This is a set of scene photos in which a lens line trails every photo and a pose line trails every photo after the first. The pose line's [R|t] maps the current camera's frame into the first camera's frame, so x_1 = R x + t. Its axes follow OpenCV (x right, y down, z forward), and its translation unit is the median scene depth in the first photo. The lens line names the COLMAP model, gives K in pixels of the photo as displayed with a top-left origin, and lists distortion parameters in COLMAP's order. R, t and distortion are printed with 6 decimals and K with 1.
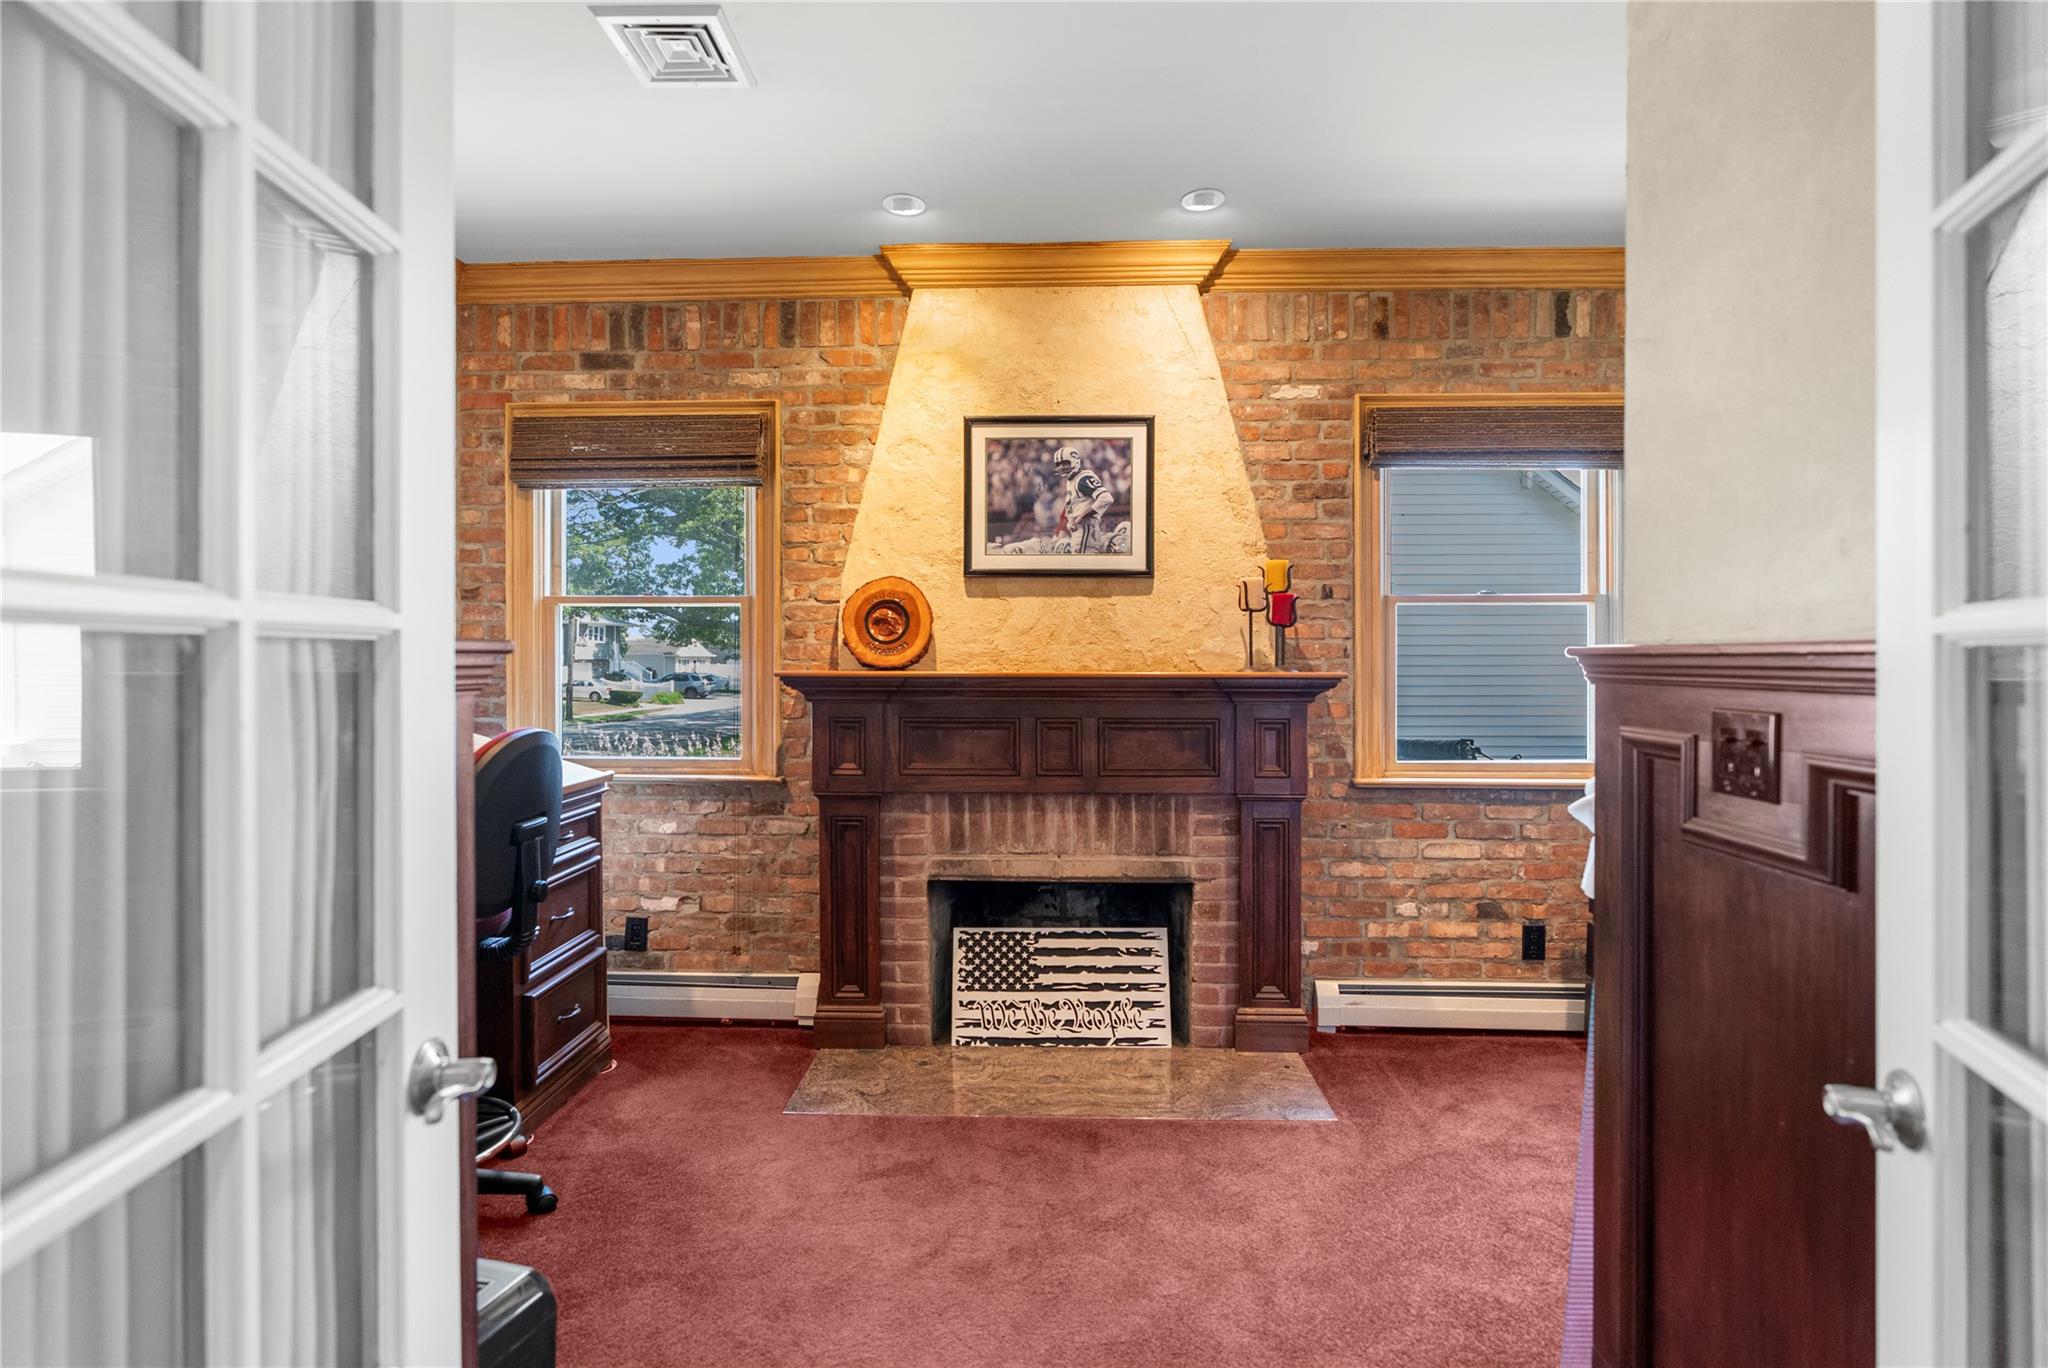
lens RADIAL K [[982.9, 0, 1027.0], [0, 982.9, 672.6], [0, 0, 1]] dist [-0.010940, 0.002893]
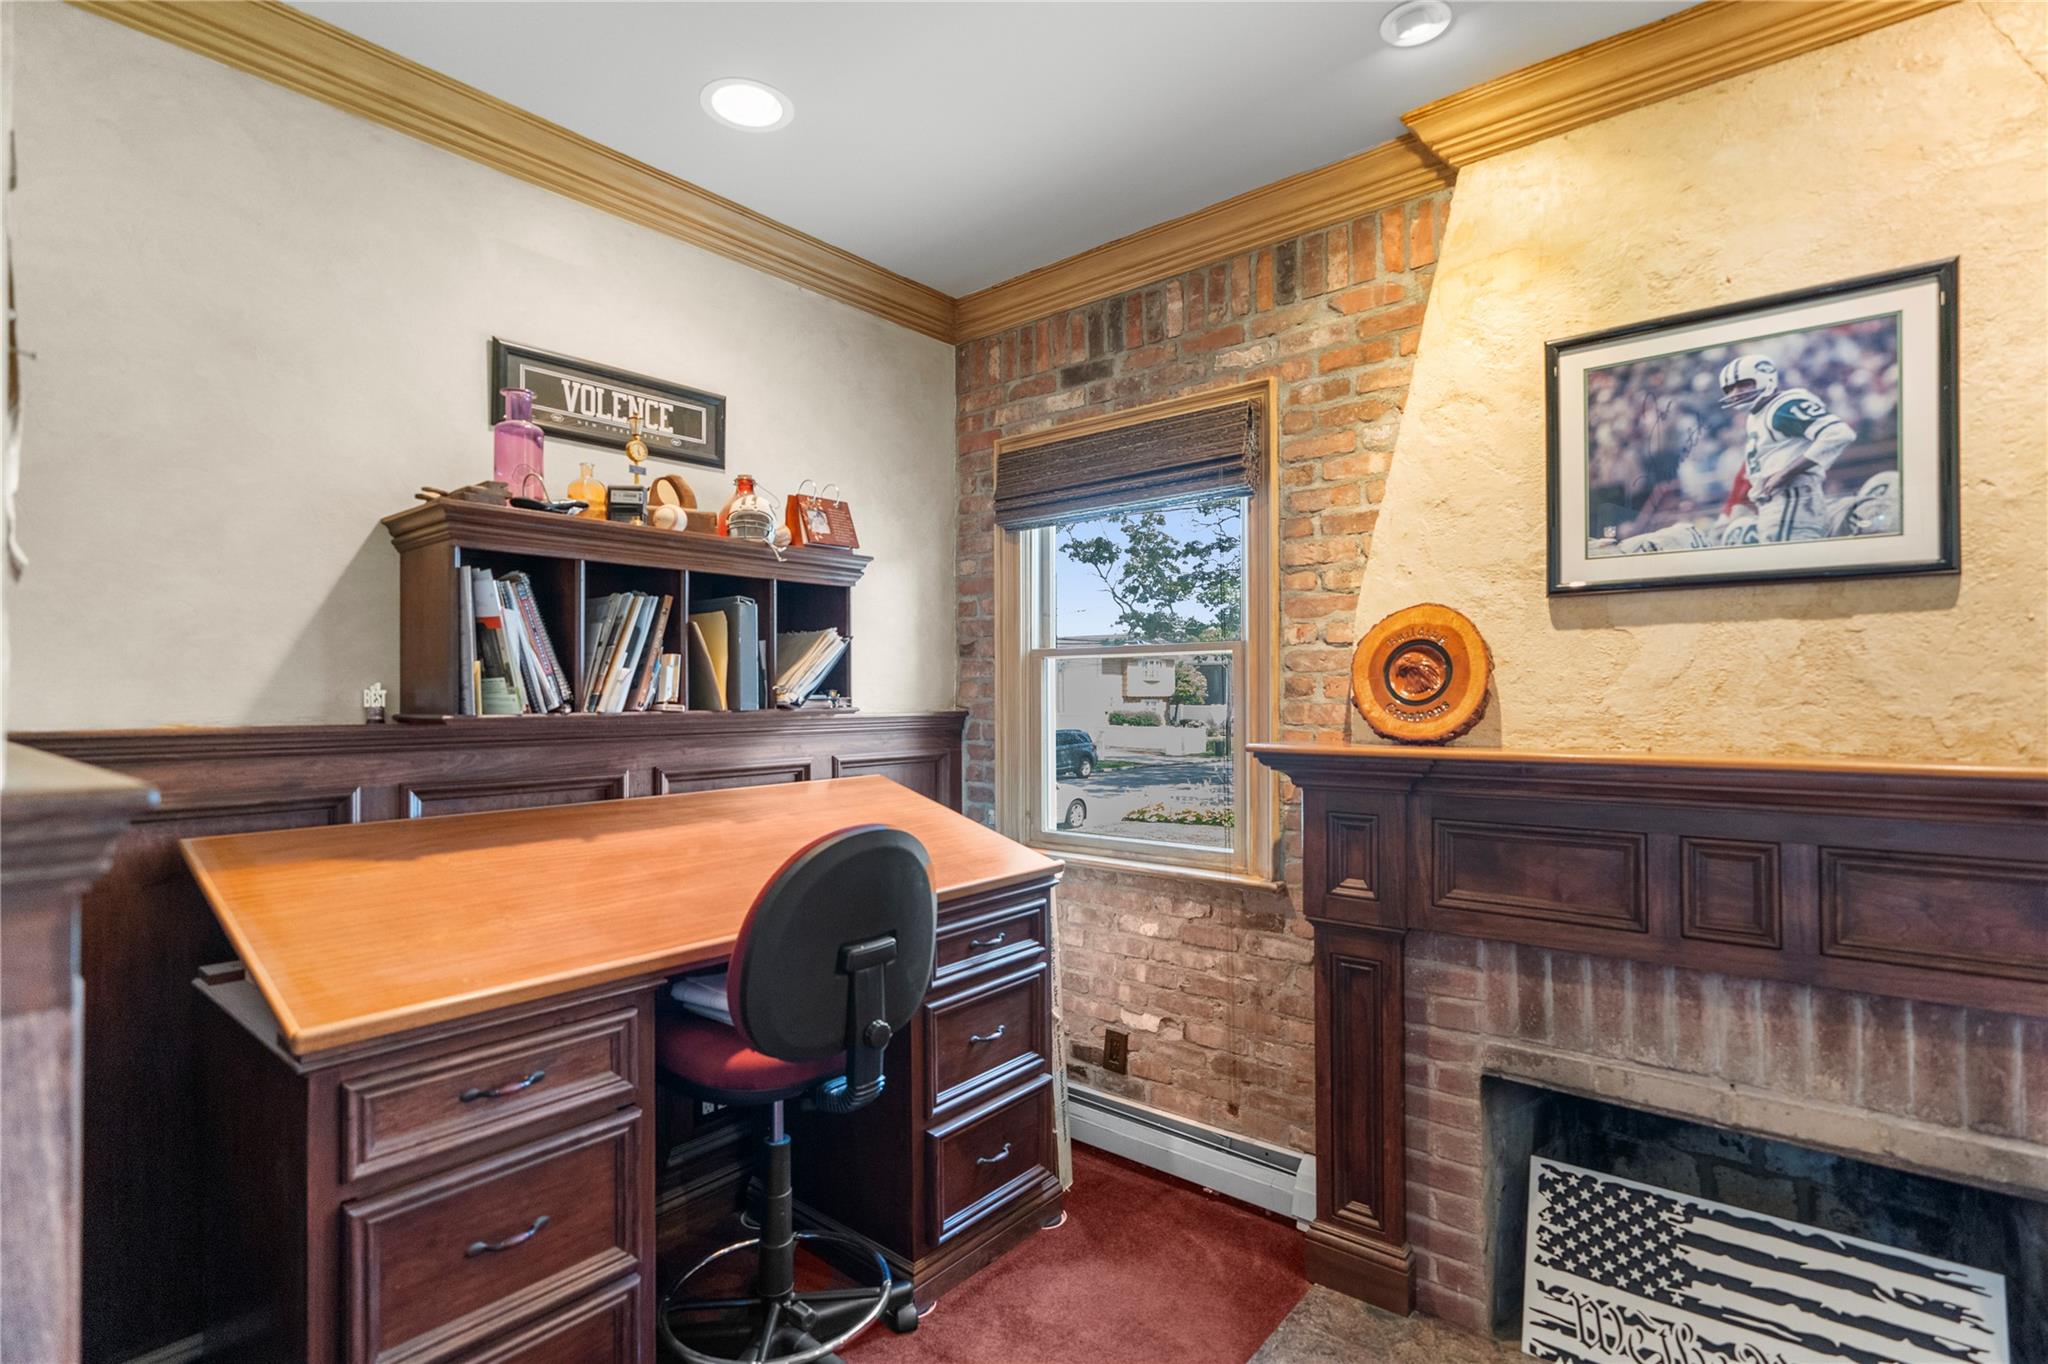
lens RADIAL K [[981.6, 0, 1029.4], [0, 981.6, 692.8], [0, 0, 1]] dist [-0.008428, 0.003474]
pose [[0.793032, -0.006395, -0.609147, 0.054464], [-0.001904, 0.999914, -0.012977, -0.028002], [0.609178, 0.011451, 0.792951, 0.305888]]
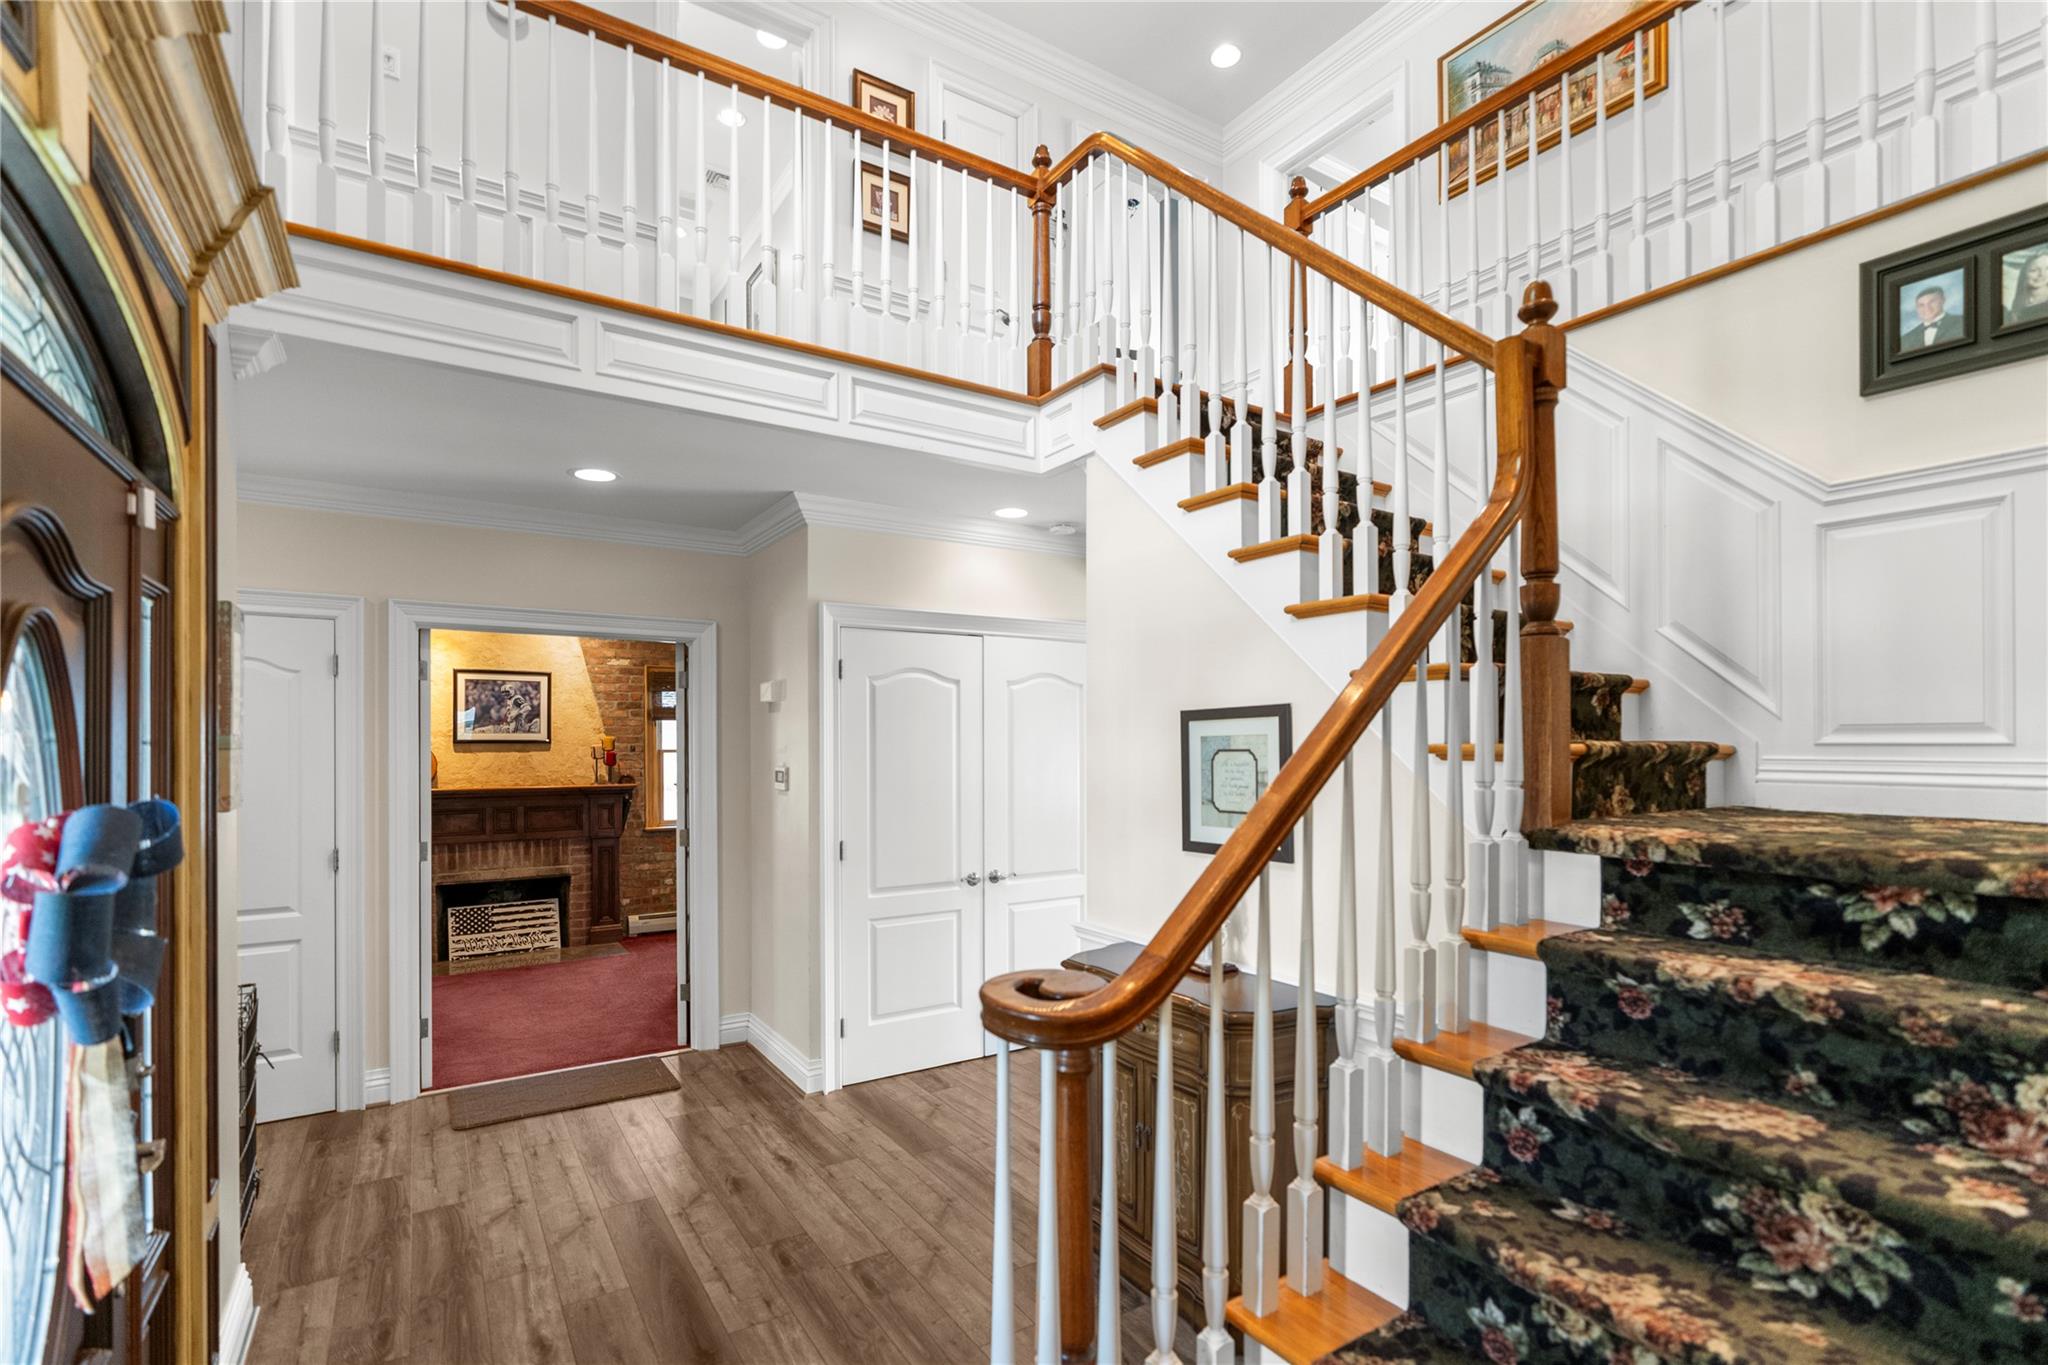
lens RADIAL K [[982.9, 0, 1045.6], [0, 982.9, 733.1], [0, 0, 1]] dist [-0.010940, 0.002893]
pose [[0.814940, -0.000036, 0.579546, -0.250921], [0.008110, 0.999903, -0.011343, -0.085801], [-0.579489, 0.013944, 0.814861, -1.498919]]
